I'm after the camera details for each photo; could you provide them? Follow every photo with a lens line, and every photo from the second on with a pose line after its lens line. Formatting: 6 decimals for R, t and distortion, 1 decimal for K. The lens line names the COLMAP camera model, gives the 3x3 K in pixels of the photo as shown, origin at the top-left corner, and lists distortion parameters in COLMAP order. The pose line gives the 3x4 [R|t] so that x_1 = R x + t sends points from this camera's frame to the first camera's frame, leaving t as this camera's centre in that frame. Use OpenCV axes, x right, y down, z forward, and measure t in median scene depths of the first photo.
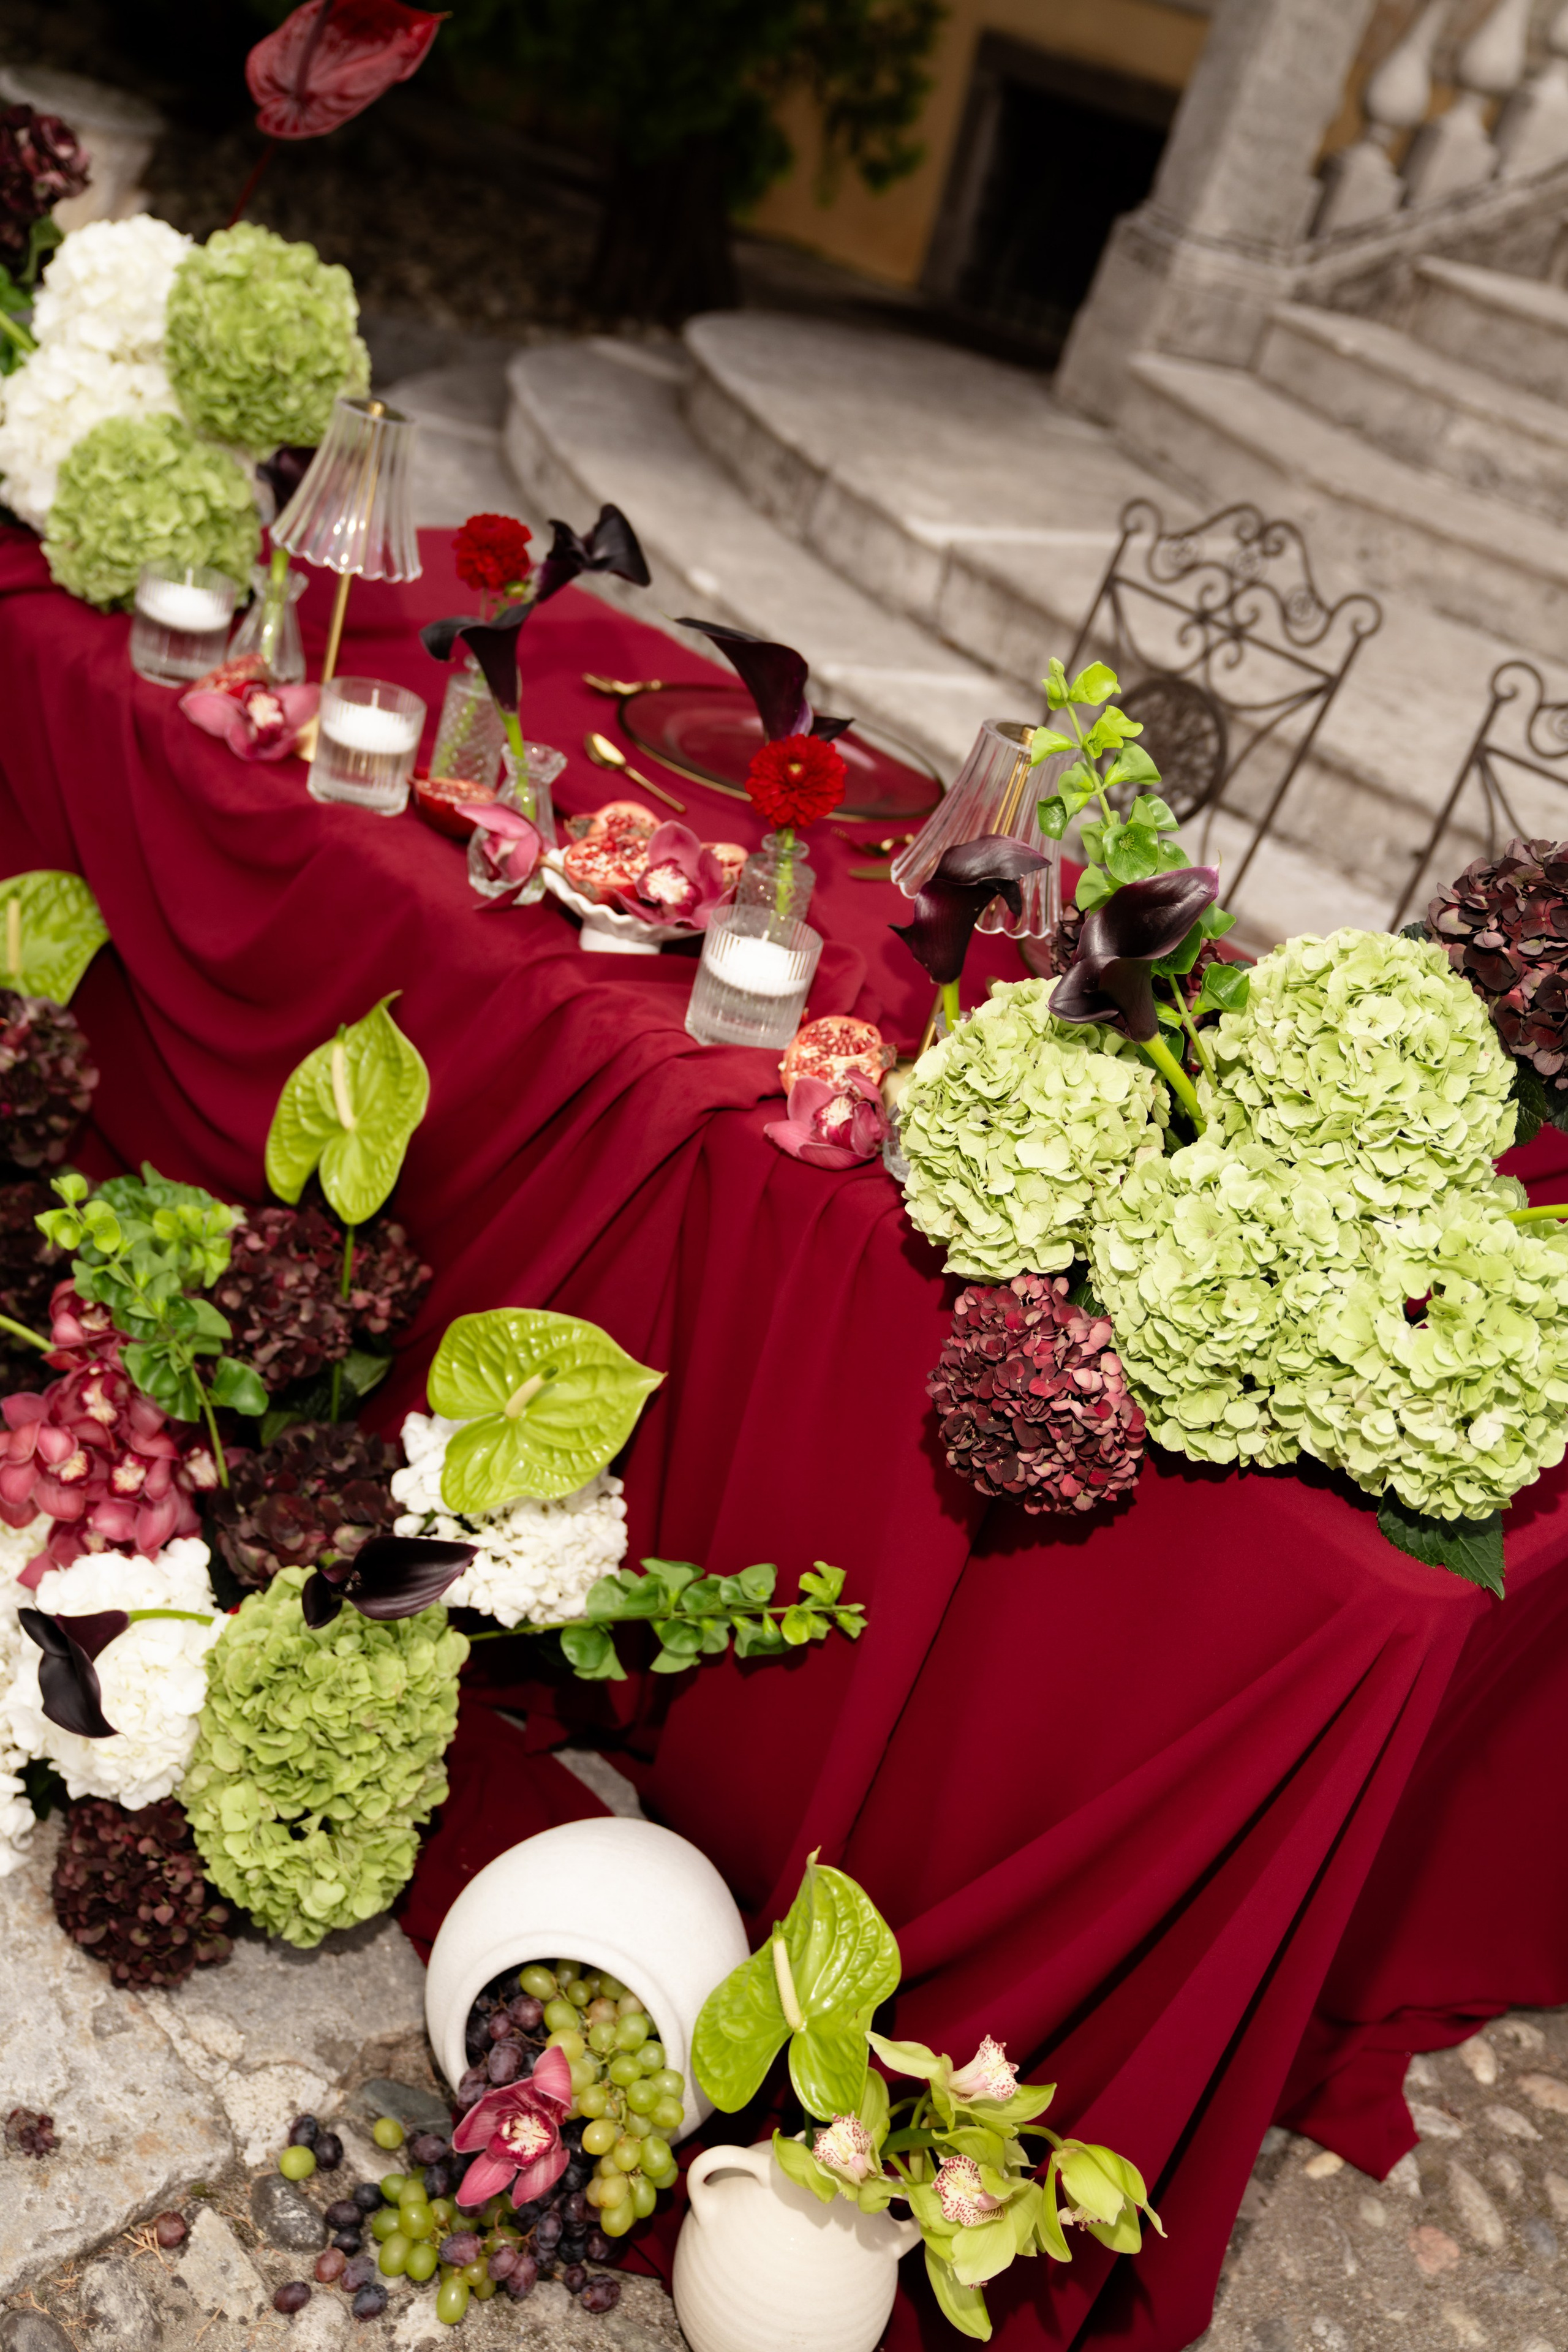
lens RADIAL K [[2385.3, 0, 800.3], [0, 2385.3, 1175.6], [0, 0, 1]] dist [-0.010251, 0.183369]
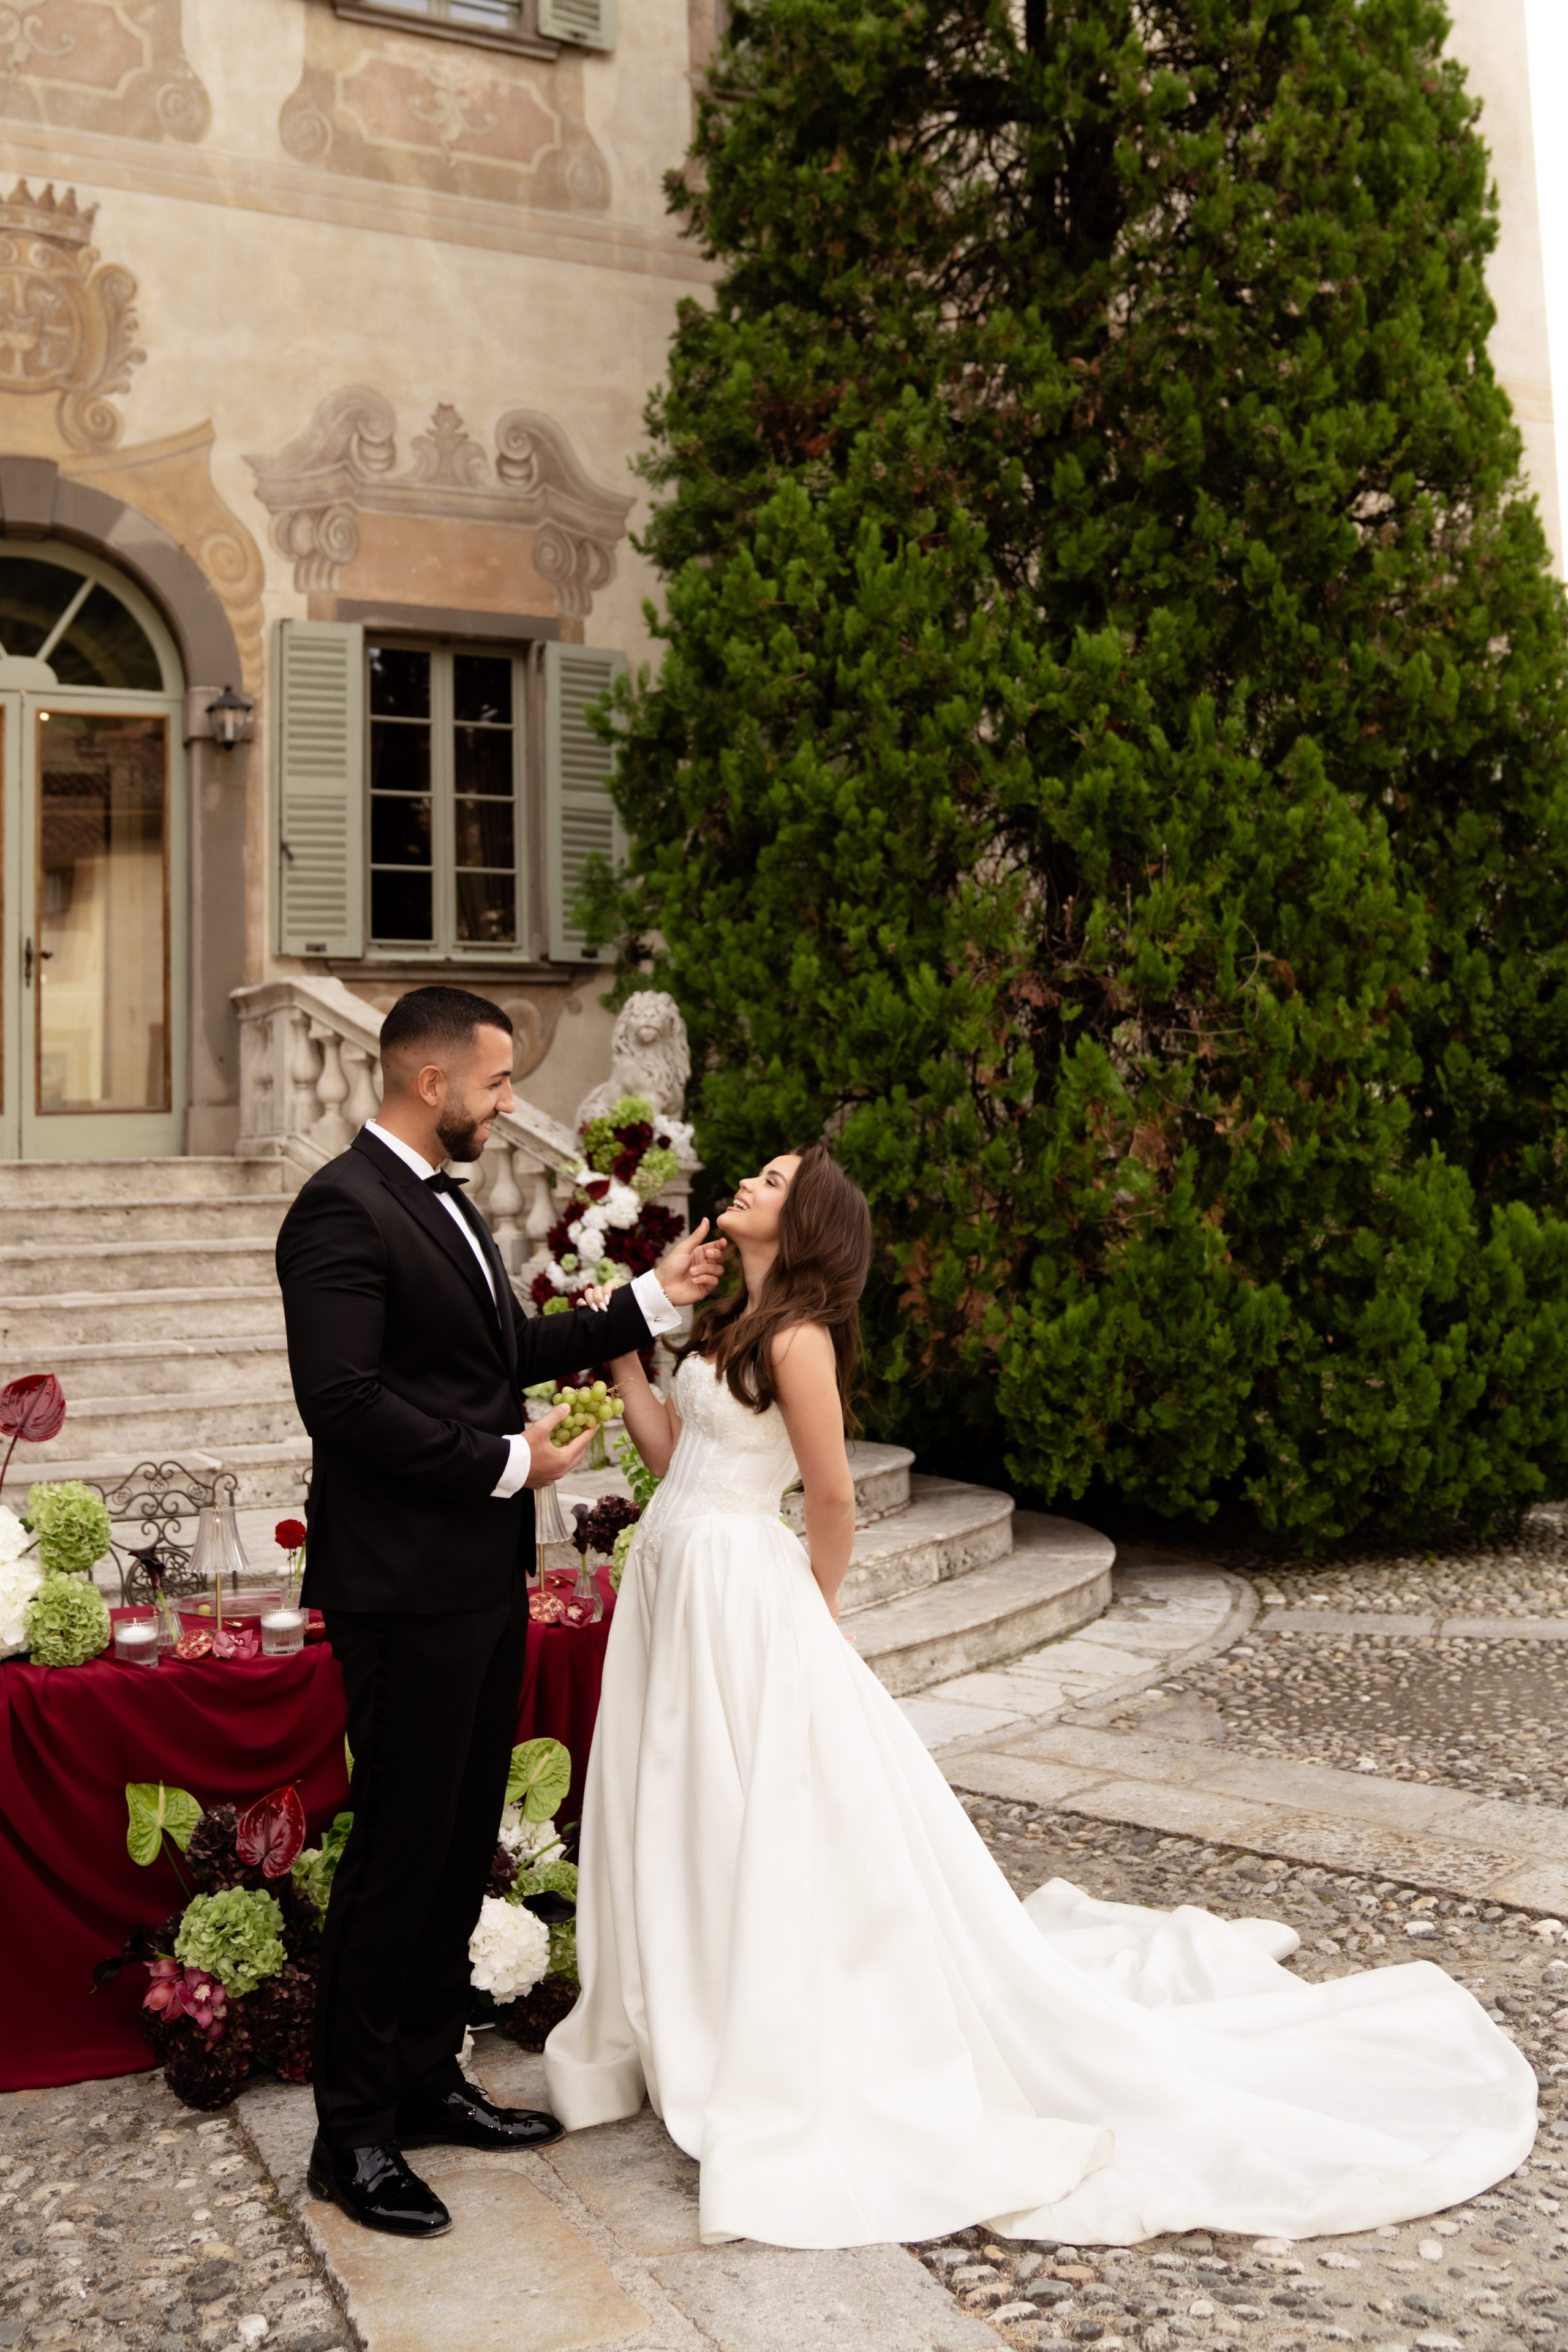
lens RADIAL K [[2178.9, 0, 763.6], [0, 2178.9, 1032.6], [0, 0, 1]] dist [-0.101017, 0.147846]
pose [[0.358612, -0.191602, 0.913612, -2.110330], [0.541313, 0.840037, -0.036305, -0.384446], [-0.760512, 0.507569, 0.404964, -0.629352]]
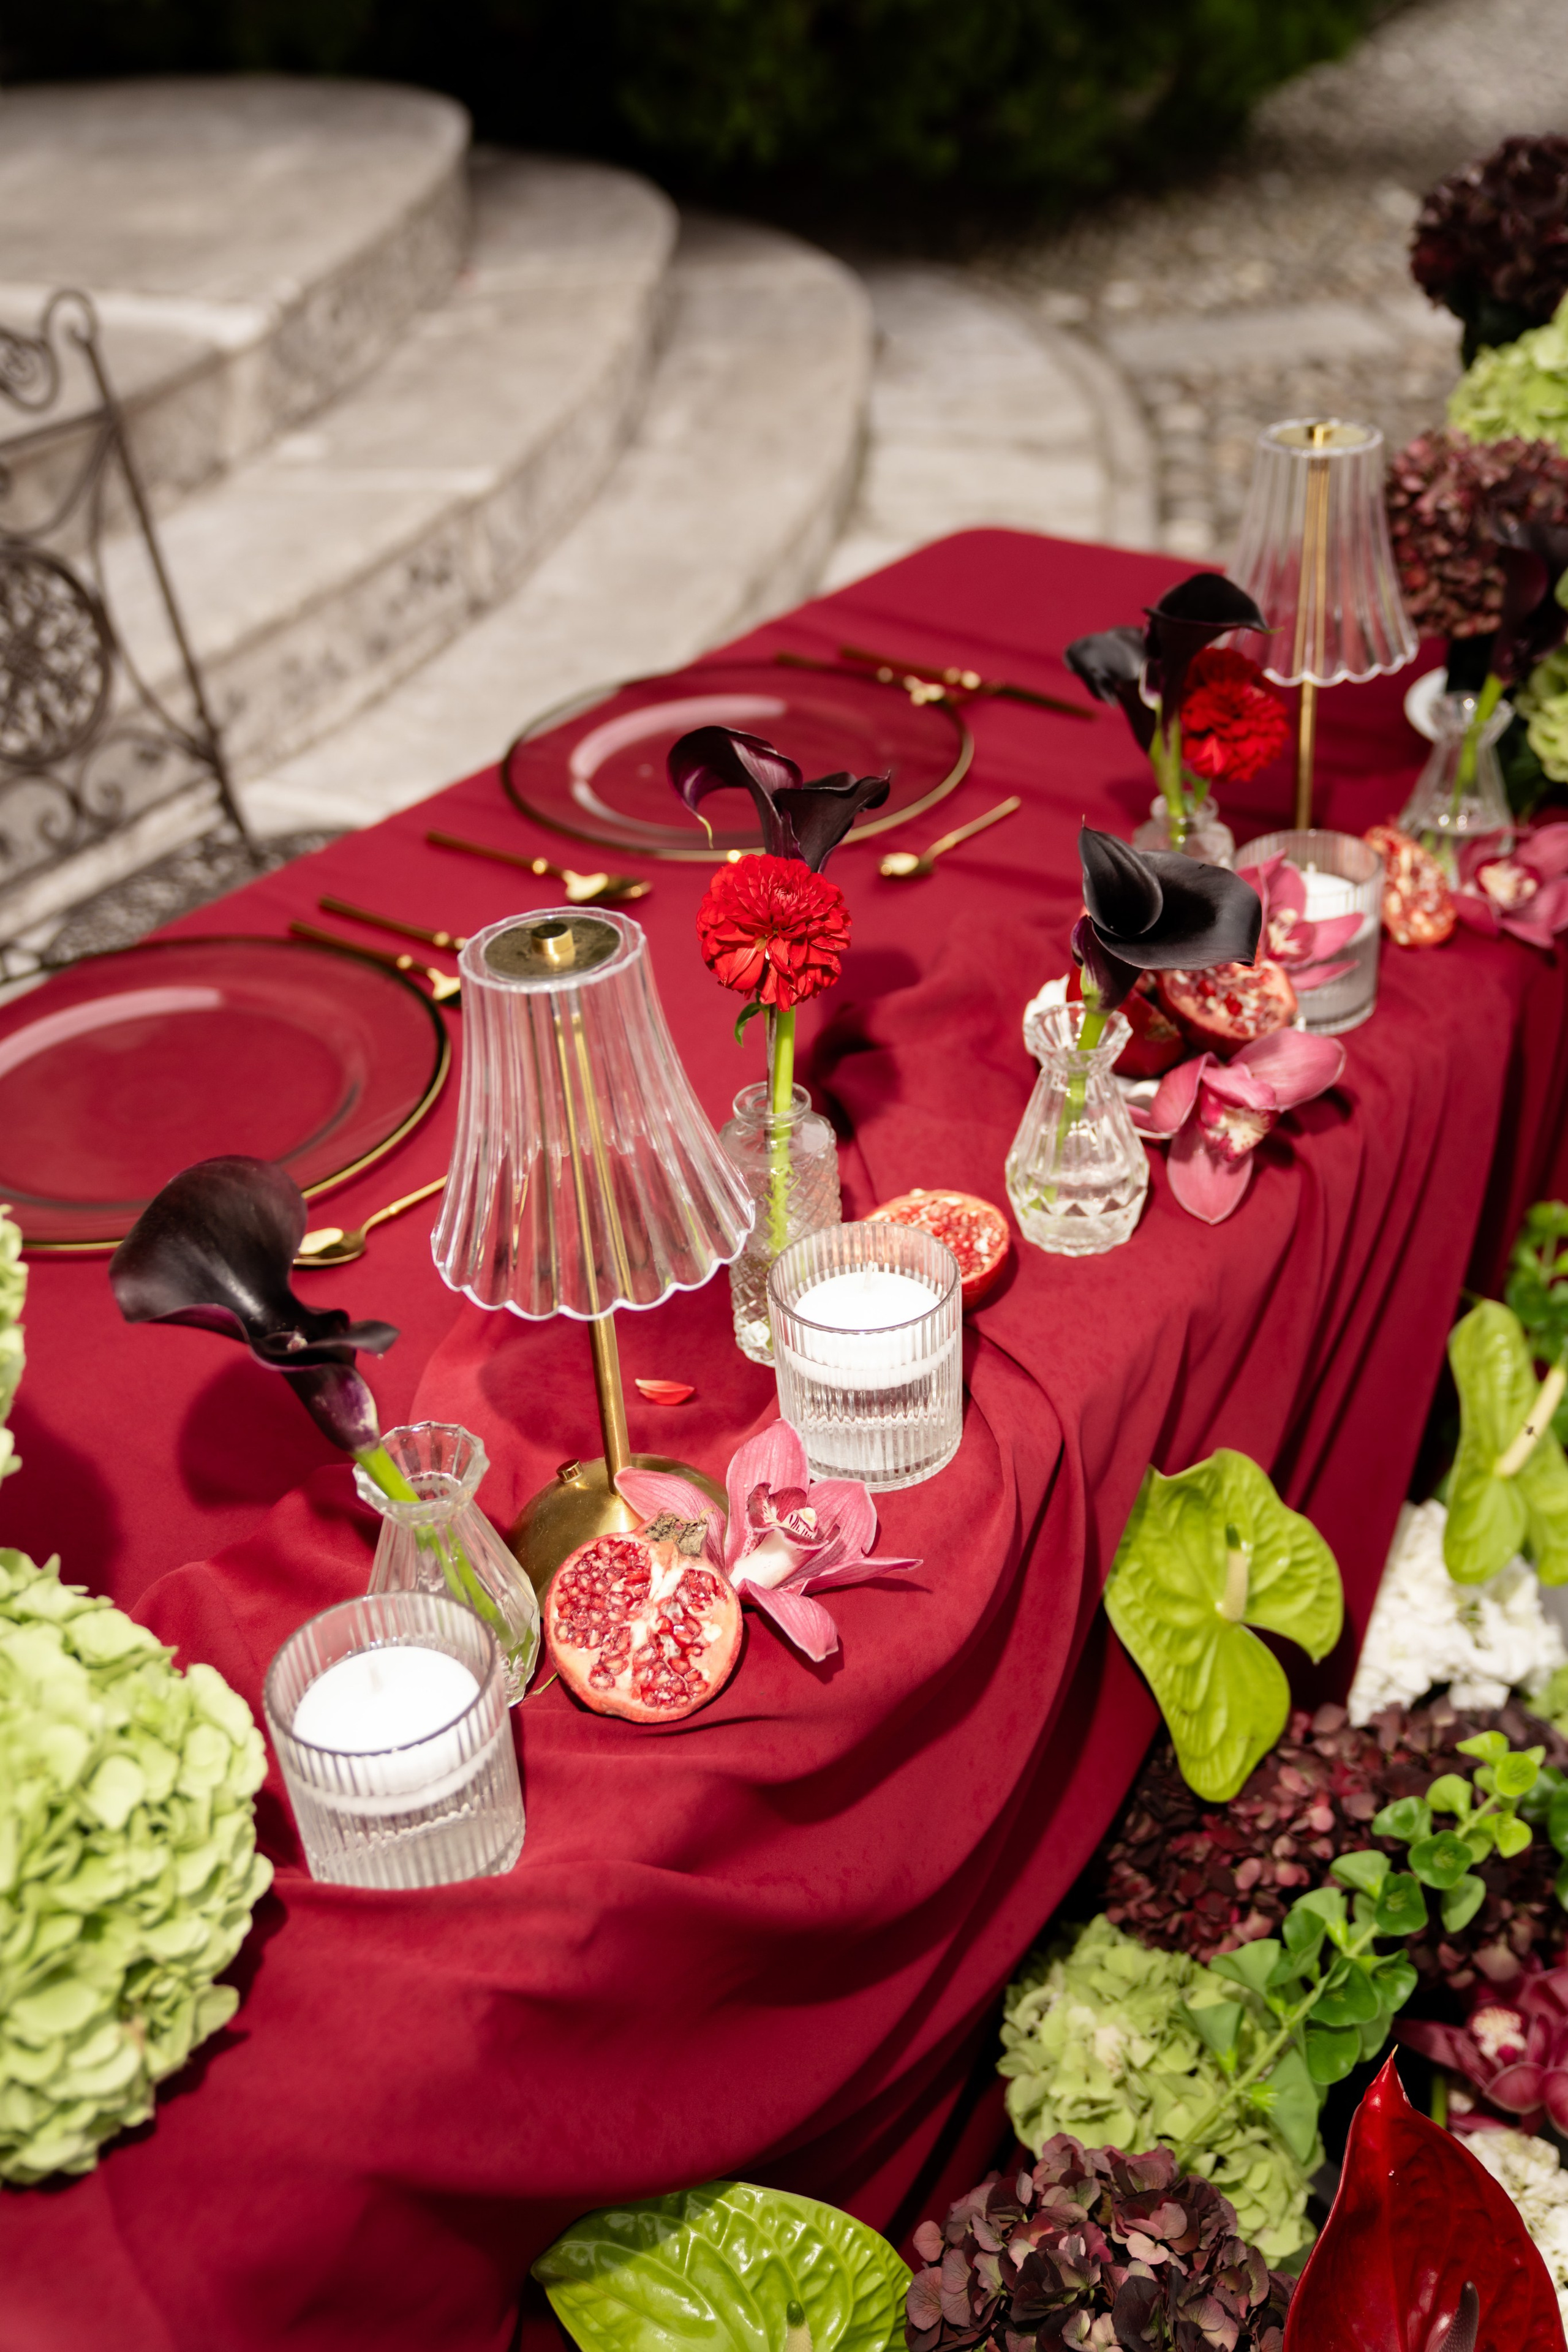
lens RADIAL K [[2381.5, 0, 787.7], [0, 2381.5, 1173.2], [0, 0, 1]] dist [-0.012549, 0.207084]
pose [[-0.134349, -0.732448, 0.667435, -0.563197], [0.478002, 0.542097, 0.691119, -0.645096], [-0.868023, 0.411886, 0.277282, 0.951534]]
